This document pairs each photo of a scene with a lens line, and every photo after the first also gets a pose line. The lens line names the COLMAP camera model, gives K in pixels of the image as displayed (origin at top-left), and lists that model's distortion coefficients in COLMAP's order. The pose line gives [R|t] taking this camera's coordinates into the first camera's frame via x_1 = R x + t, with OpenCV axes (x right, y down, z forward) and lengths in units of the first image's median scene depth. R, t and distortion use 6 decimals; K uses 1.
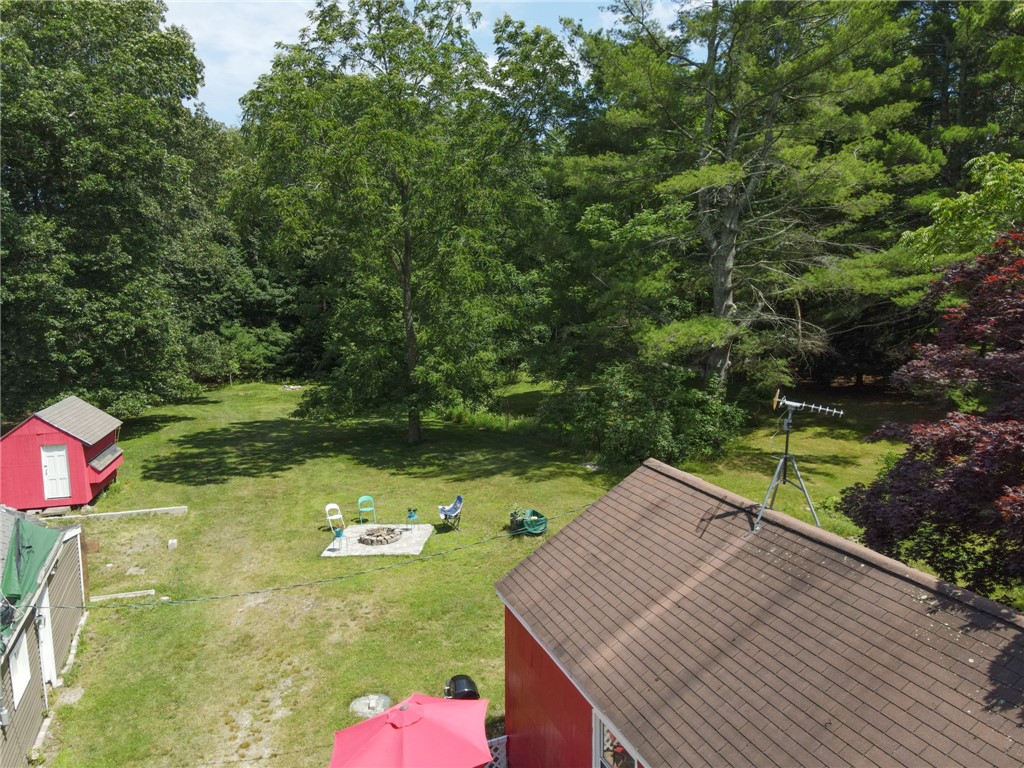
lens RADIAL K [[721.9, 0, 514.9], [0, 721.9, 404.9], [0, 0, 1]] dist [0.188060, -0.145874]
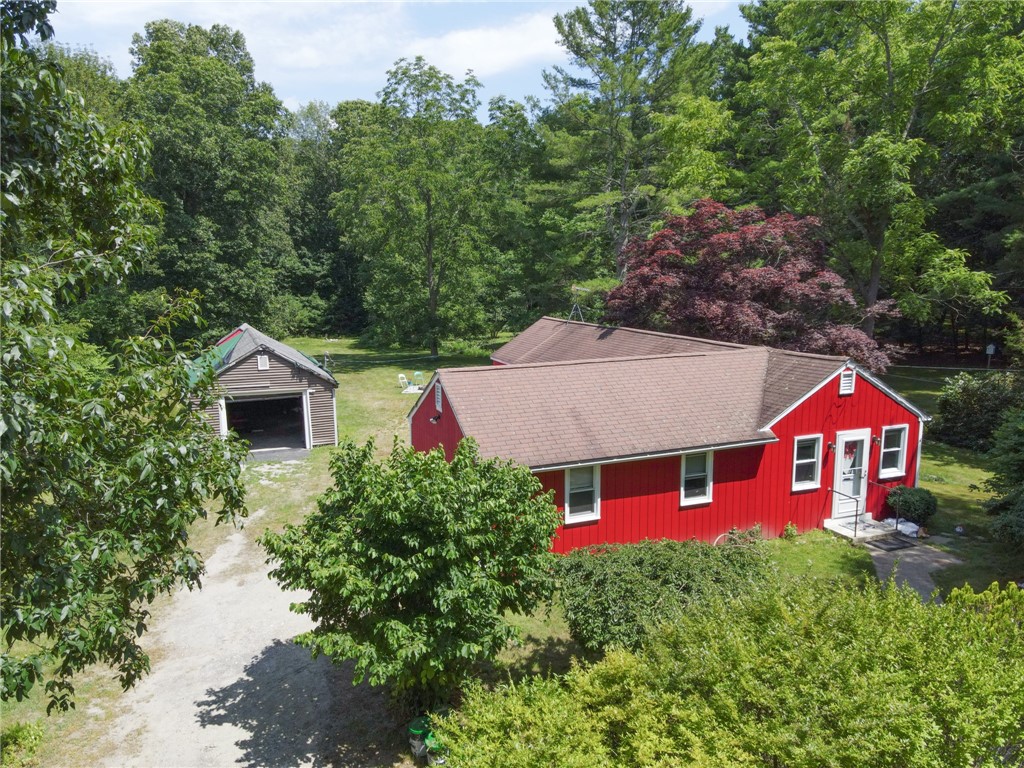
lens RADIAL K [[732.2, 0, 504.0], [0, 732.2, 391.2], [0, 0, 1]] dist [0.258561, -0.280420]
pose [[0.999987, -0.002606, 0.004309, 0.005194], [0.002600, 0.999996, 0.001427, 0.112166], [-0.004313, -0.001416, 0.999990, -0.582051]]
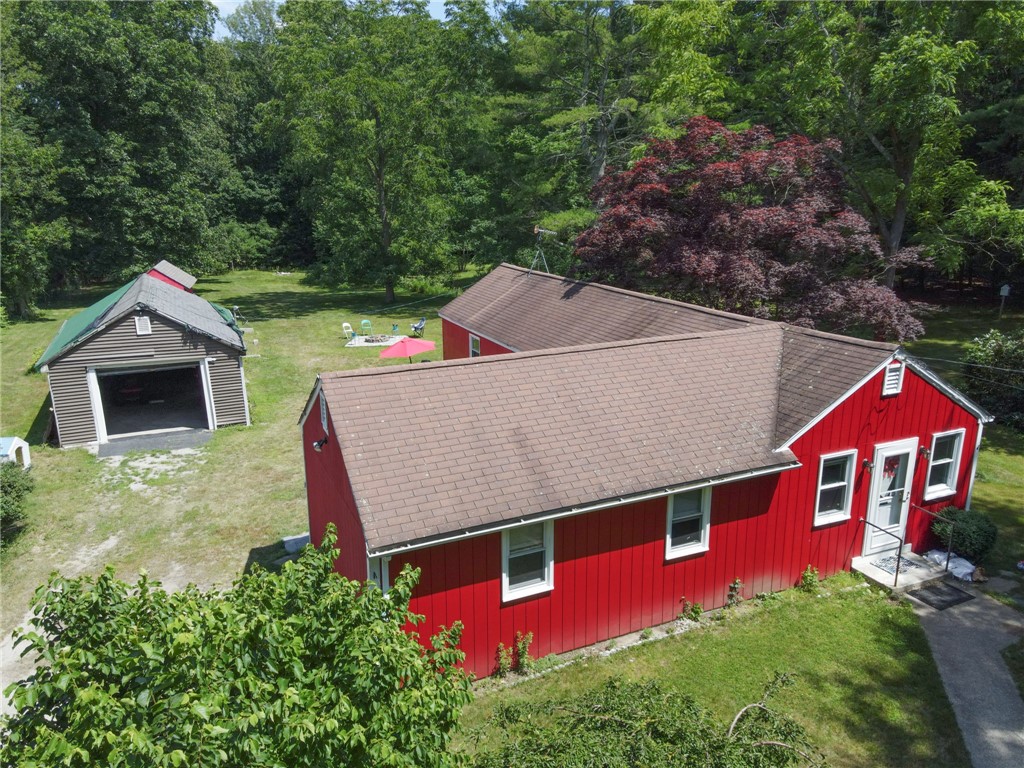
lens RADIAL K [[732.2, 0, 504.0], [0, 732.2, 391.2], [0, 0, 1]] dist [0.258561, -0.280420]
pose [[0.999418, -0.010713, 0.032389, 0.033191], [0.007354, 0.994745, 0.102121, 0.075755], [-0.033313, -0.101824, 0.994245, -0.447307]]
